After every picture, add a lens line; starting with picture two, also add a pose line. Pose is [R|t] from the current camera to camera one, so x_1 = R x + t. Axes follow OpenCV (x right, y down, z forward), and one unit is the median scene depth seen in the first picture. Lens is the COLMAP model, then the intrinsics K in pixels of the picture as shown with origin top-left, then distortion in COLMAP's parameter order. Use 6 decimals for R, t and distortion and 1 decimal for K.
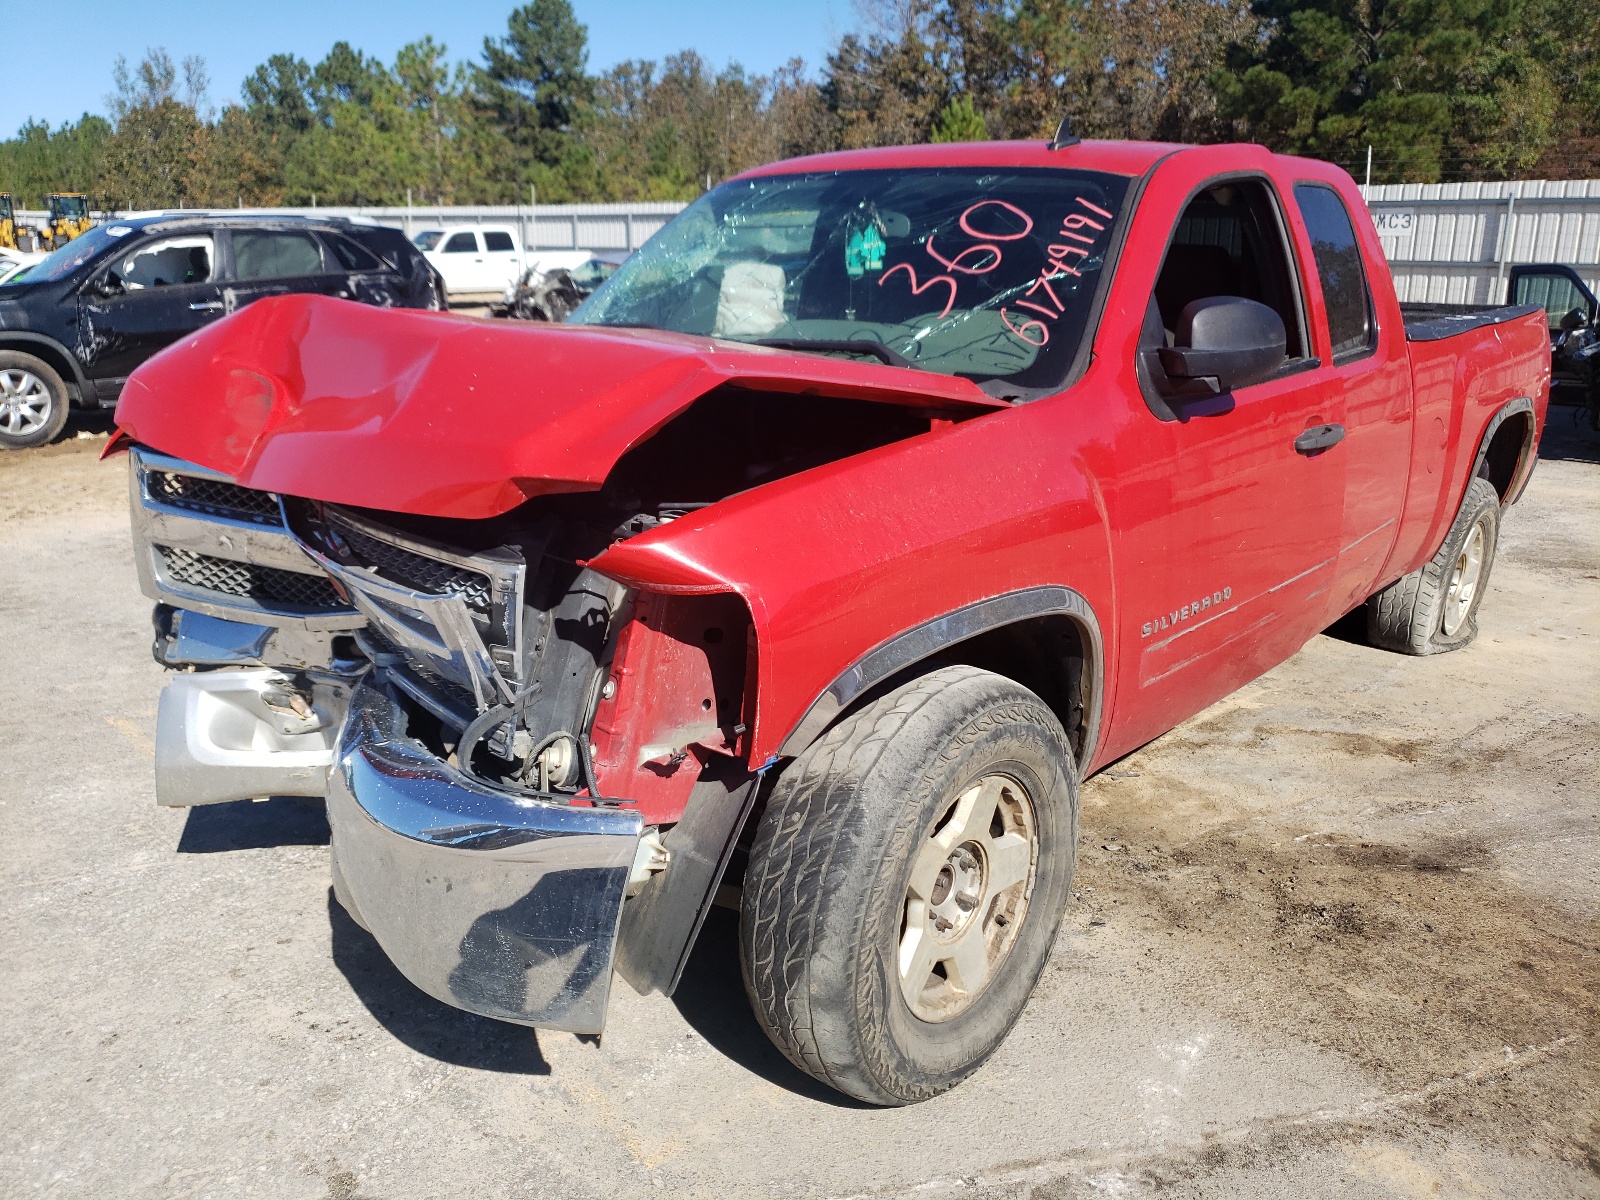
lens RADIAL K [[1275.2, 0, 800.0], [0, 1275.2, 600.0], [0, 0, 1]] dist [-0.008324, -0.003257]
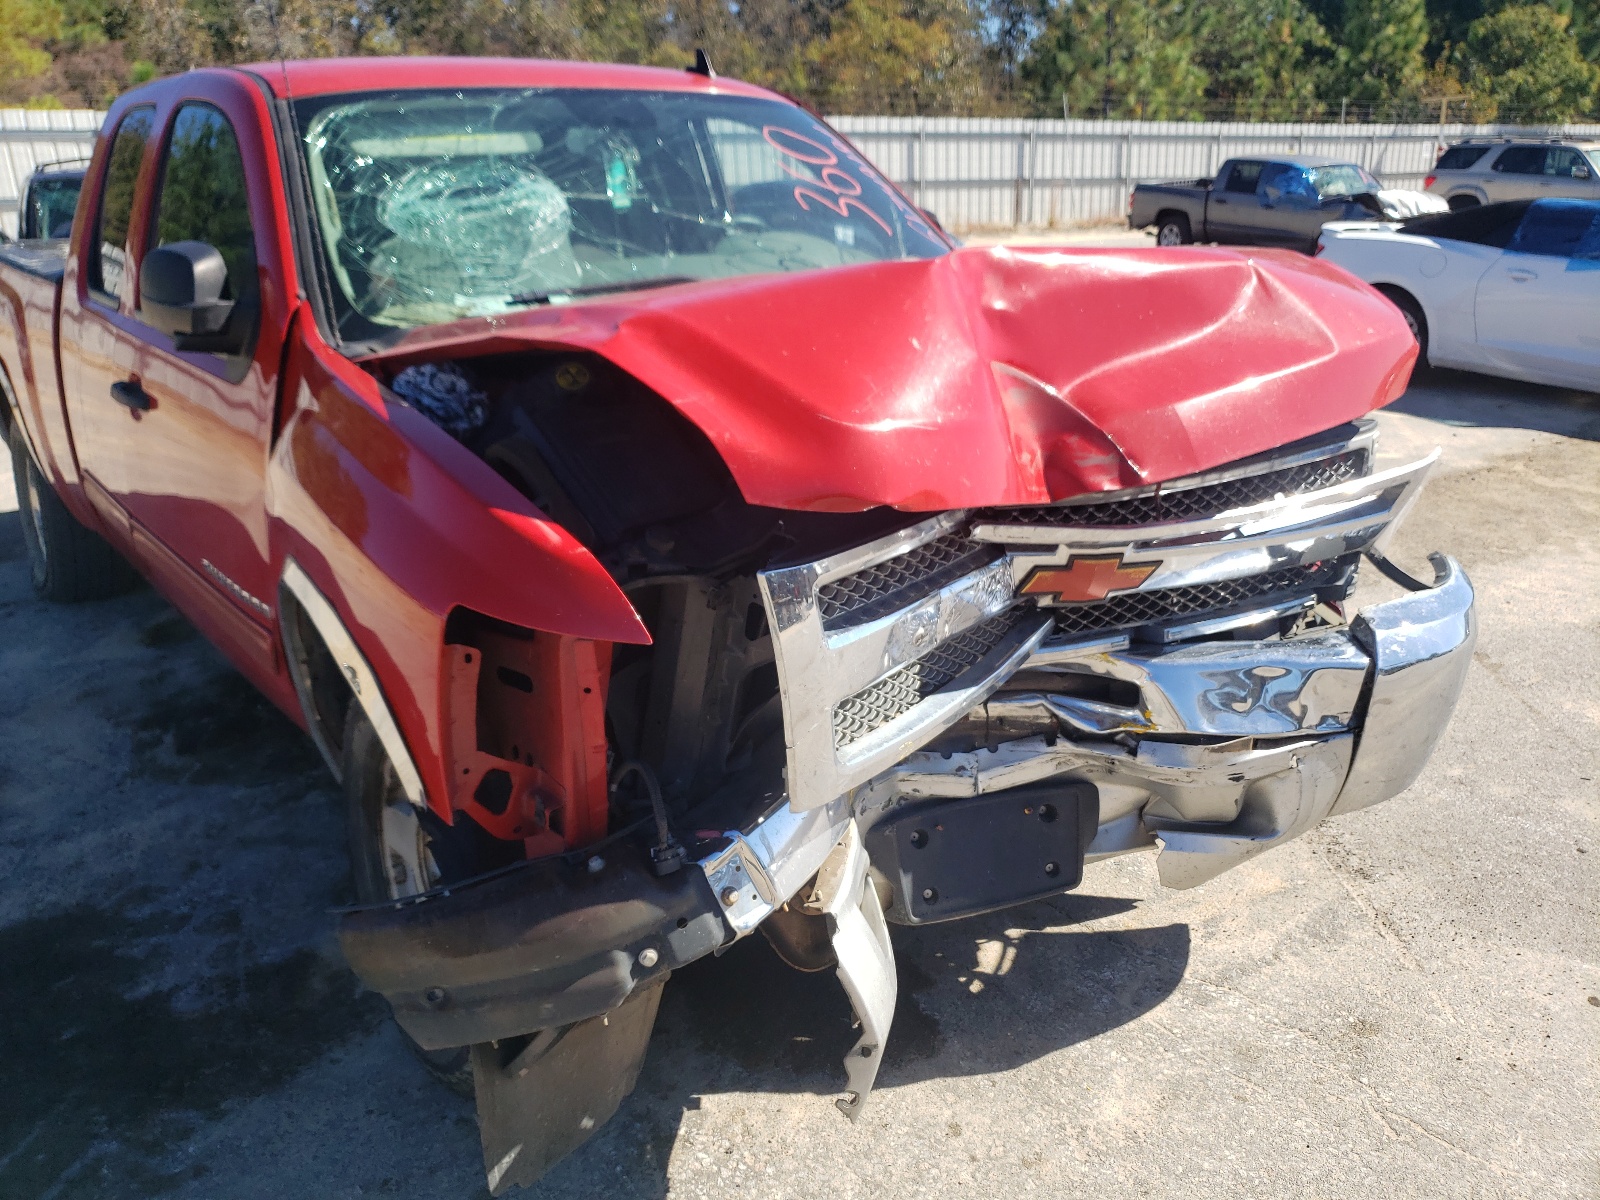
lens RADIAL K [[1275.2, 0, 800.0], [0, 1275.2, 600.0], [0, 0, 1]] dist [-0.008324, -0.003257]
pose [[0.171881, -0.326848, 0.929316, -1.192307], [0.283255, 0.919915, 0.271152, -0.284833], [-0.943517, 0.216627, 0.250697, 0.980286]]
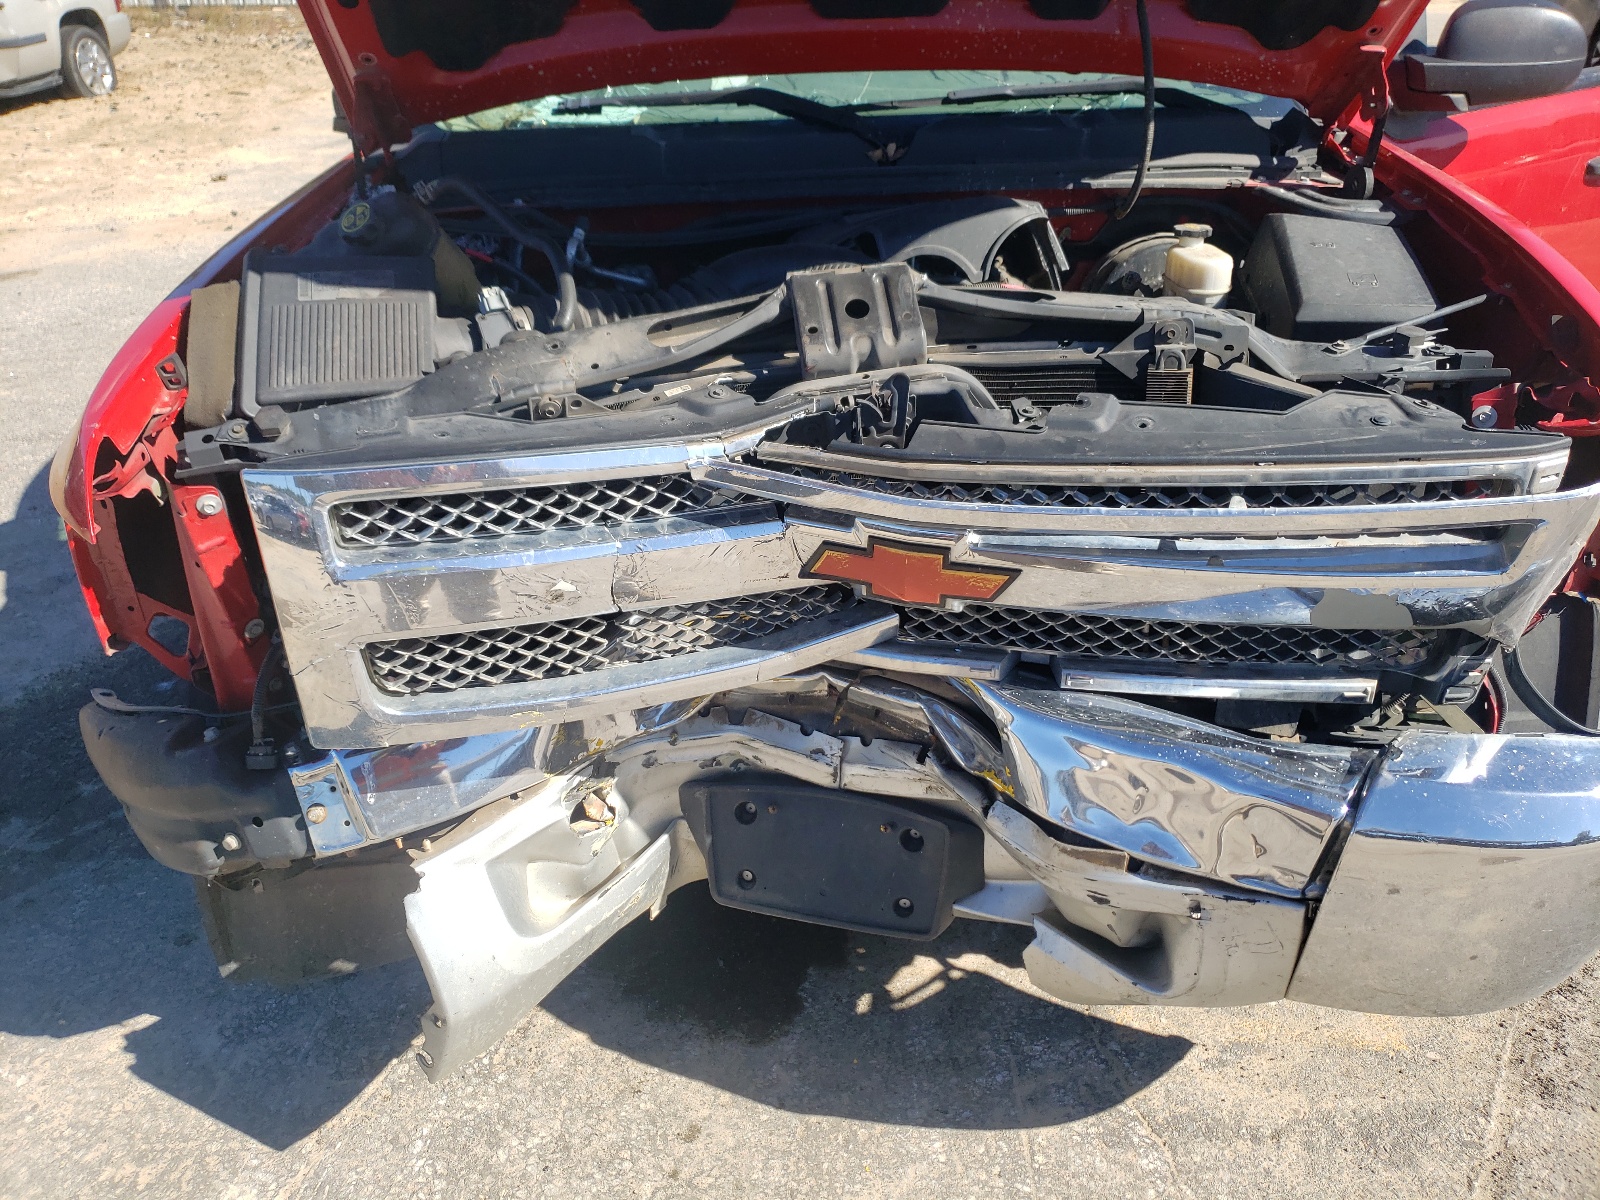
lens RADIAL K [[1226.1, 0, 800.0], [0, 1226.1, 600.0], [0, 0, 1]] dist [0.007256, 0.005445]
pose [[0.709919, -0.358464, 0.606232, -0.771878], [0.221425, 0.930733, 0.291044, -0.186059], [-0.668570, -0.072383, 0.740119, 0.610260]]
